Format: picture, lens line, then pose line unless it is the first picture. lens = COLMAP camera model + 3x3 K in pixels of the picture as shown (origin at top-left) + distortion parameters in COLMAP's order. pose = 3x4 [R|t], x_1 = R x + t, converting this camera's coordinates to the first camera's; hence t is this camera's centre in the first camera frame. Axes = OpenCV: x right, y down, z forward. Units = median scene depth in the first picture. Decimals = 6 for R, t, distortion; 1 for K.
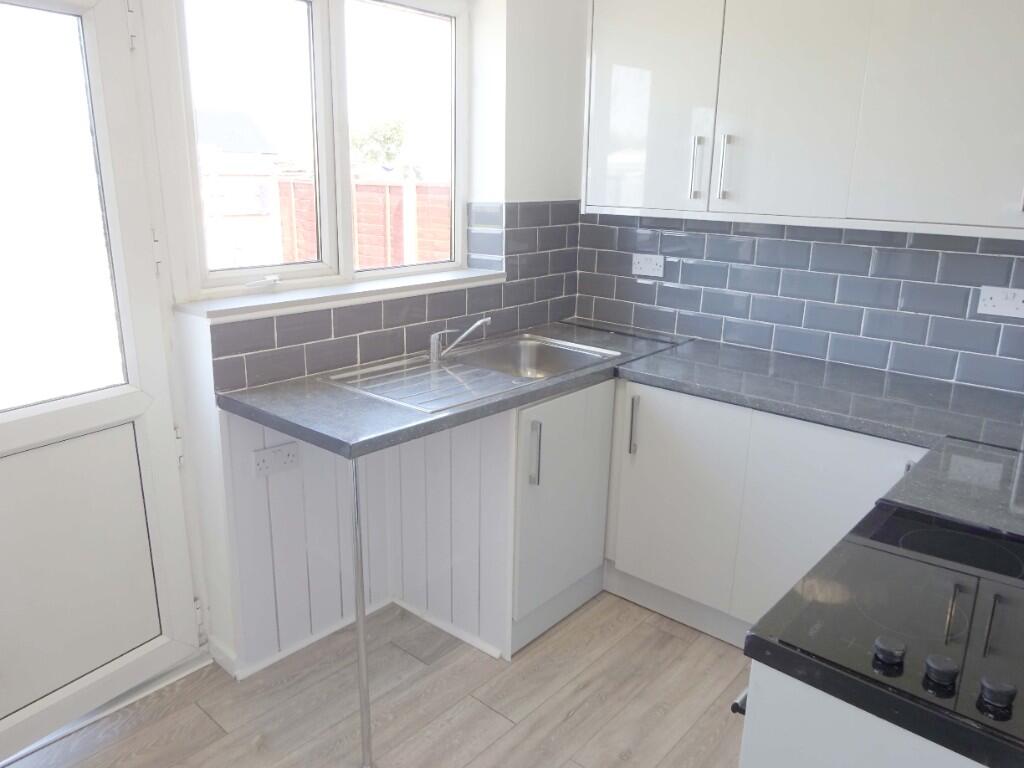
lens RADIAL K [[755.0, 0, 515.1], [0, 755.0, 383.7], [0, 0, 1]] dist [-0.011318, 0.023214]
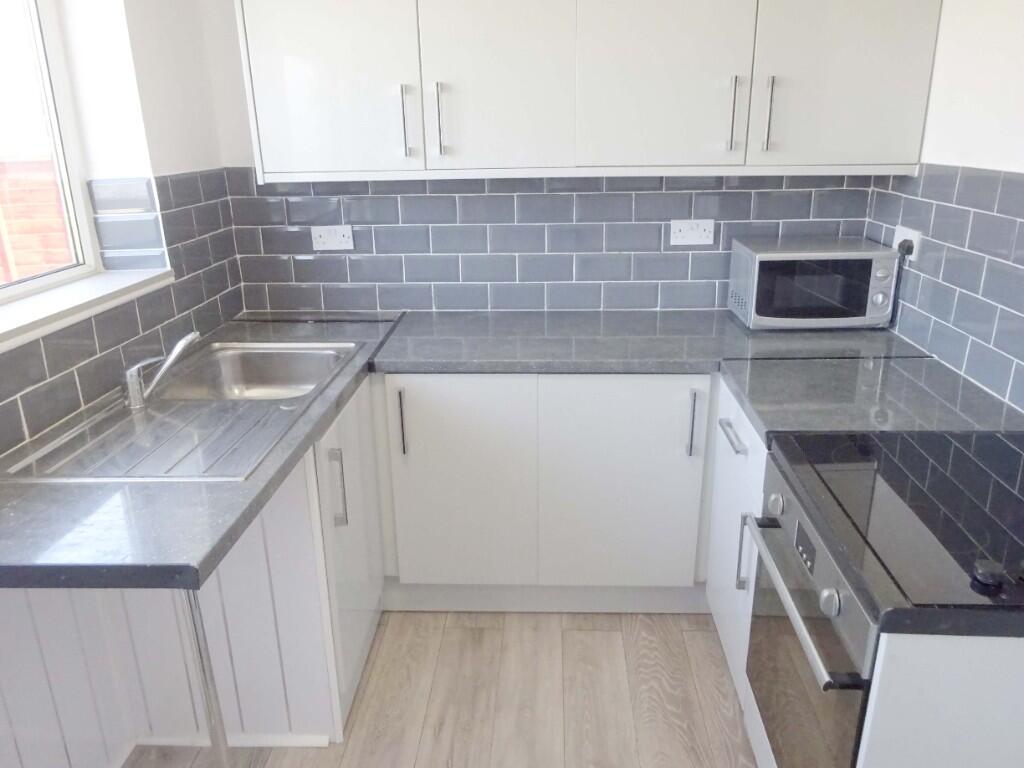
lens RADIAL K [[755.0, 0, 514.6], [0, 755.0, 379.6], [0, 0, 1]] dist [-0.011318, 0.023214]
pose [[0.788587, -0.225633, 0.572031, -0.215711], [0.198220, 0.973867, 0.110872, -0.059696], [-0.582099, 0.025955, 0.812704, 0.200563]]
